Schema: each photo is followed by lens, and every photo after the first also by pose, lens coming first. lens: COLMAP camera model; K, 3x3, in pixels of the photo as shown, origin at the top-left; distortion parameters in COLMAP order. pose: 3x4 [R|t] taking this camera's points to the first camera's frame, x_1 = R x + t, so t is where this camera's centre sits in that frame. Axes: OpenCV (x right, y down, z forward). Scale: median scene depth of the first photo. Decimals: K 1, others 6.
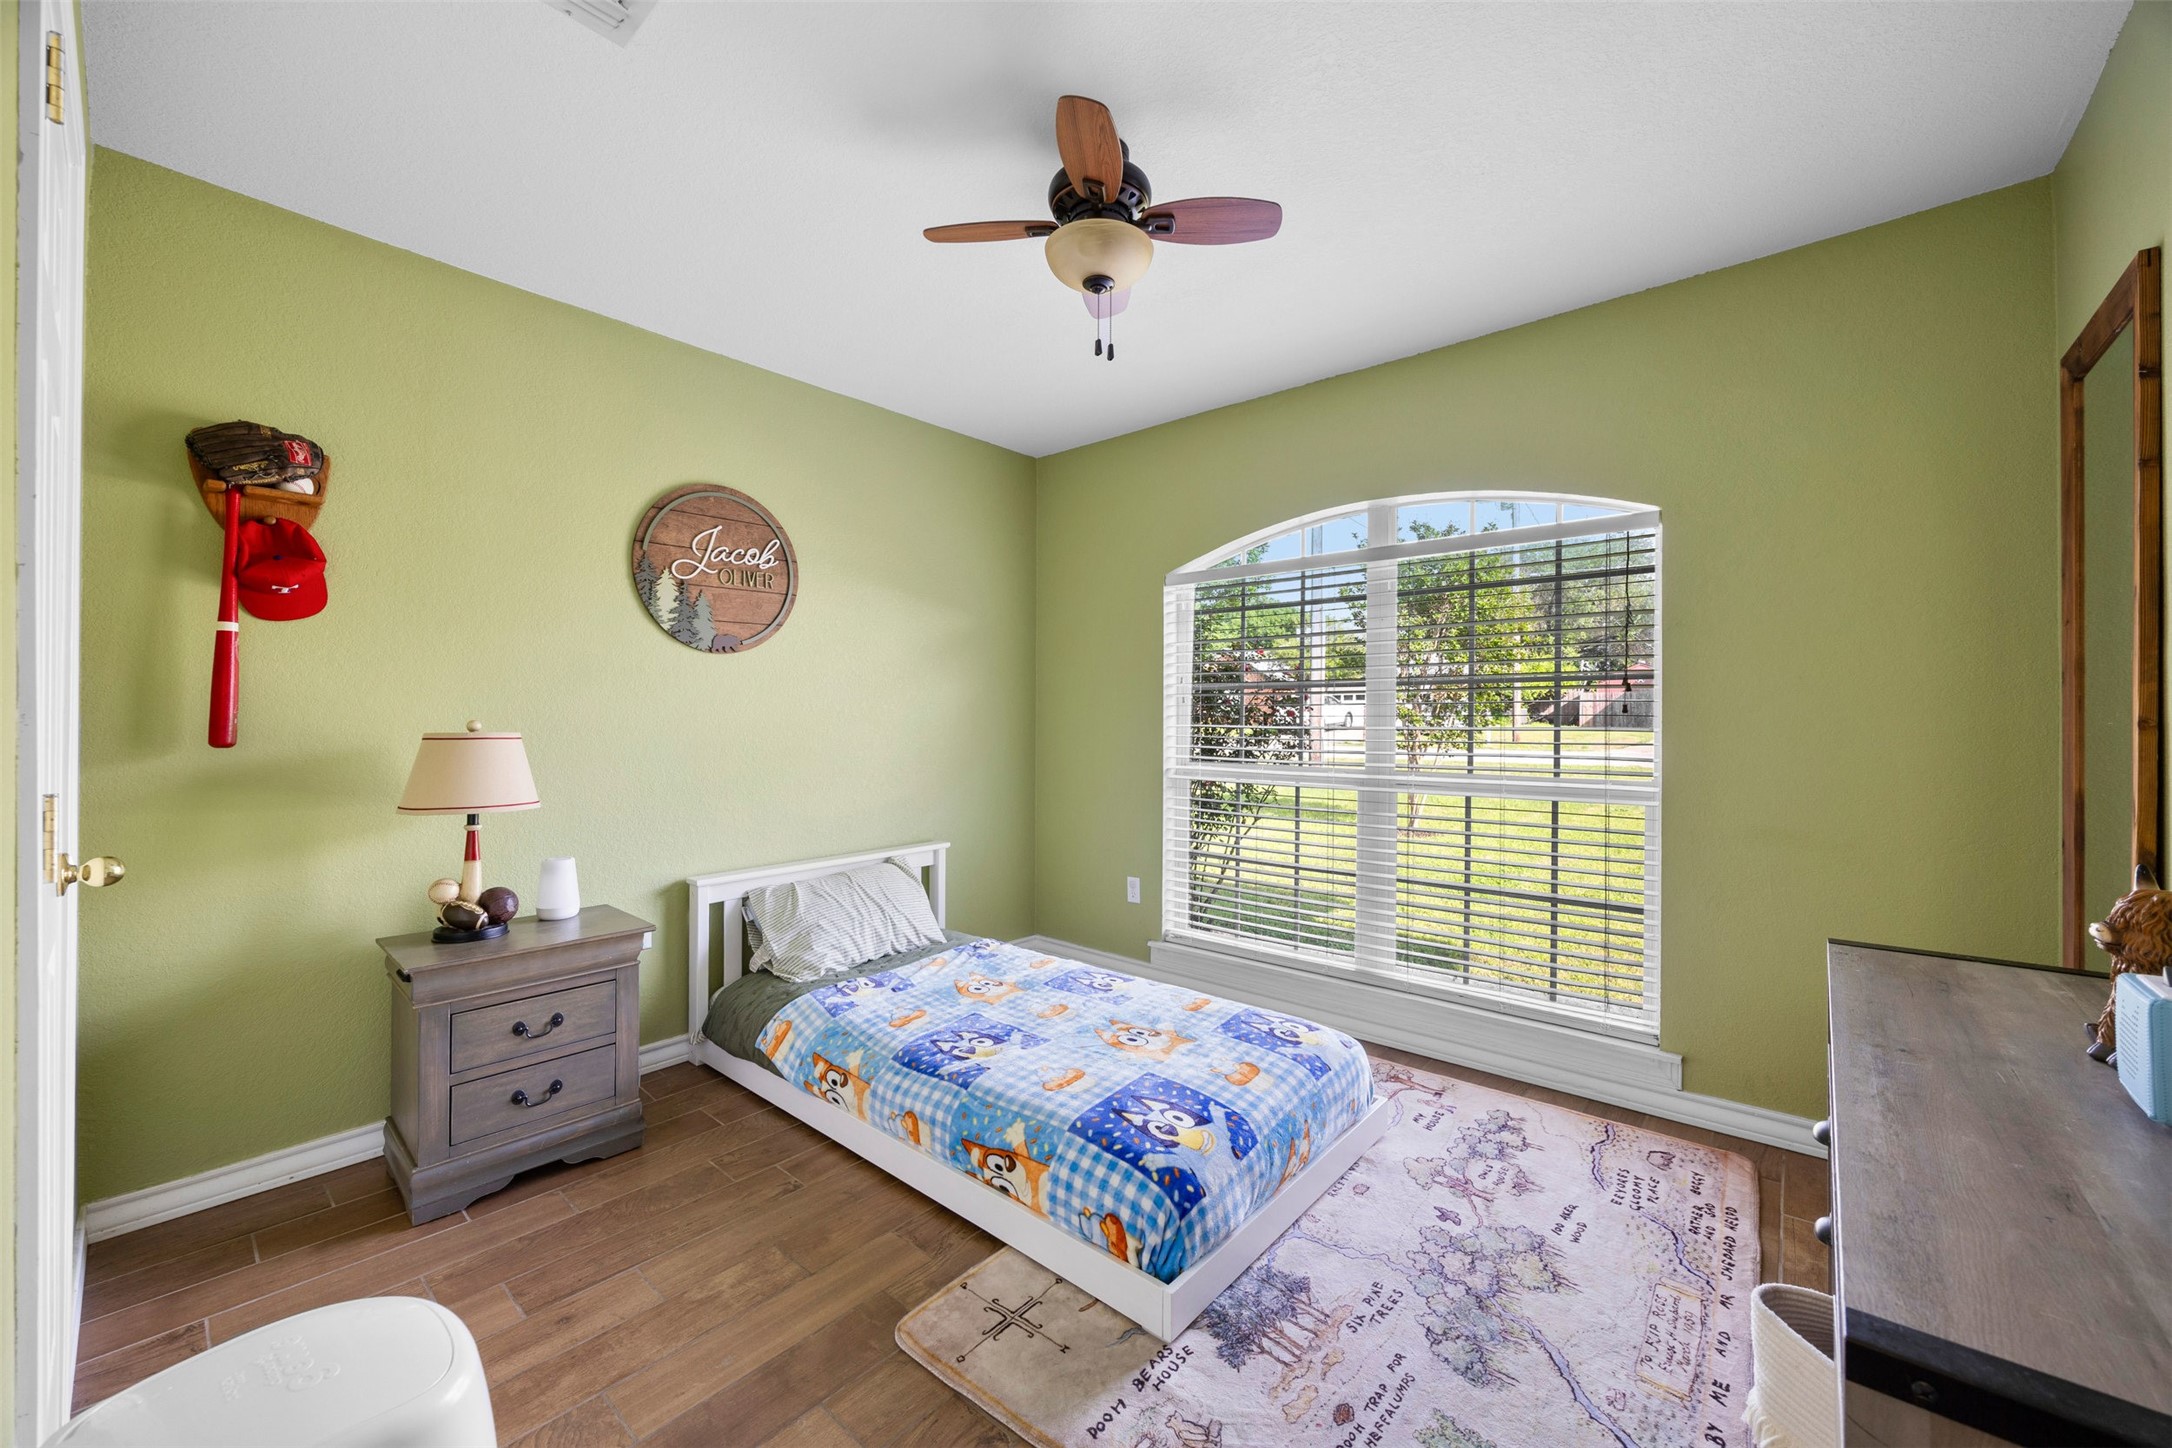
lens RADIAL K [[821.8, 0, 1078.2], [0, 821.8, 720.1], [0, 0, 1]] dist [-0.003581, 0.000199]
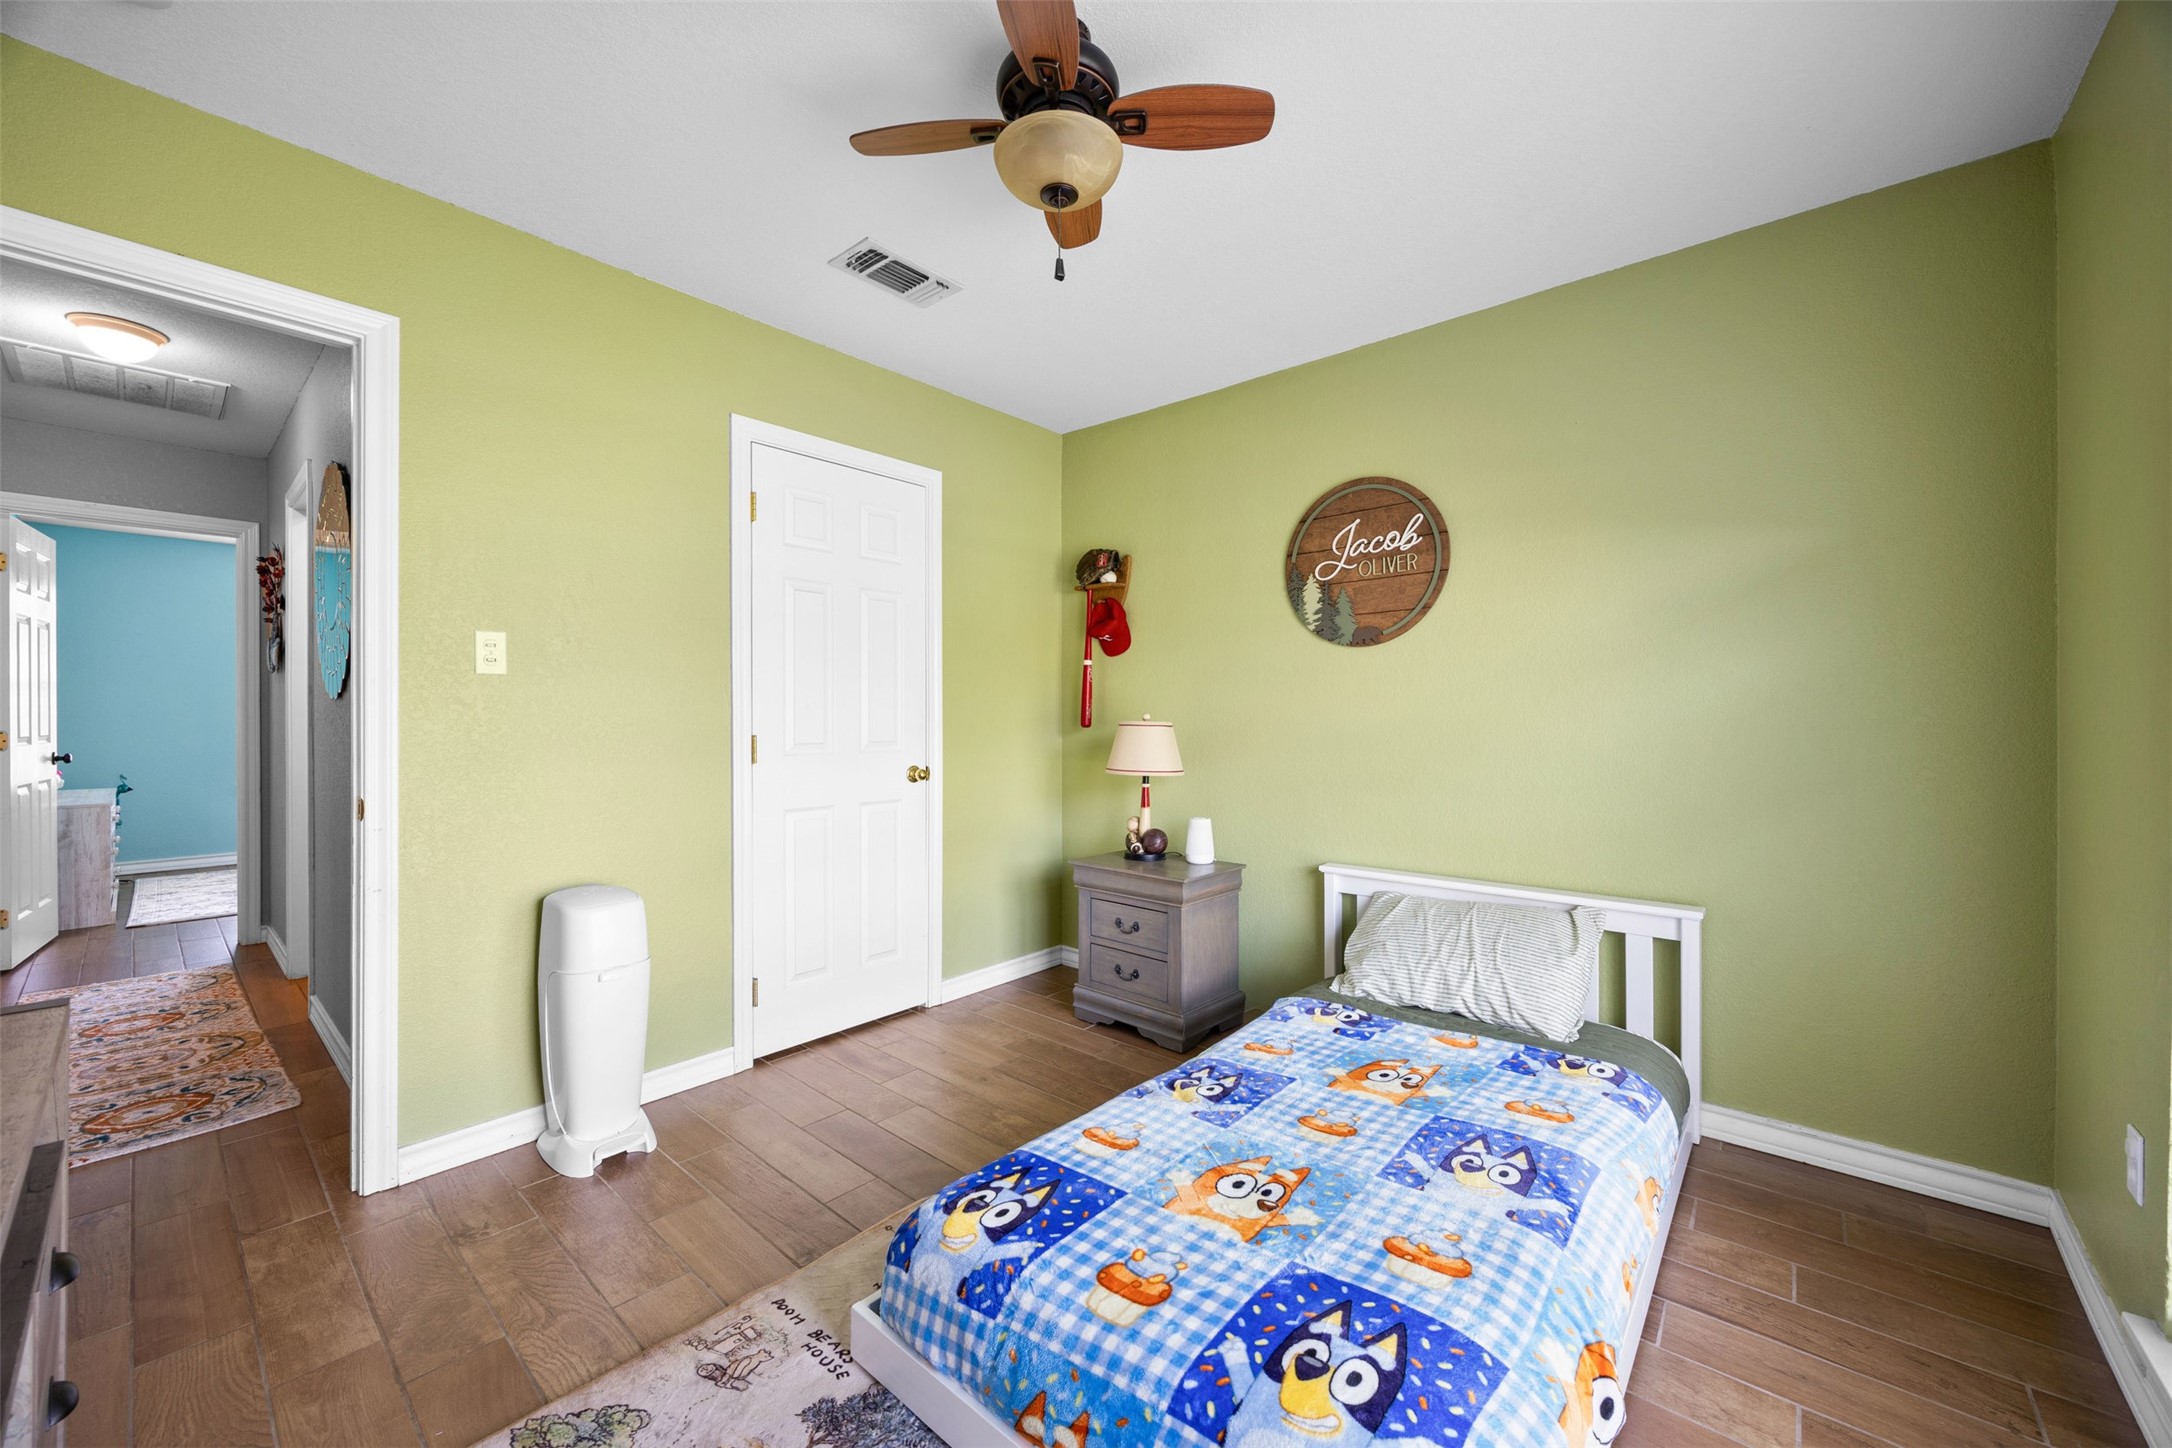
lens RADIAL K [[821.8, 0, 1079.8], [0, 821.8, 707.9], [0, 0, 1]] dist [-0.003581, 0.000199]
pose [[0.002013, -0.008301, -0.999964, 0.711207], [-0.000900, 0.999965, -0.008302, 0.003071], [0.999998, 0.000917, 0.002005, 0.830977]]
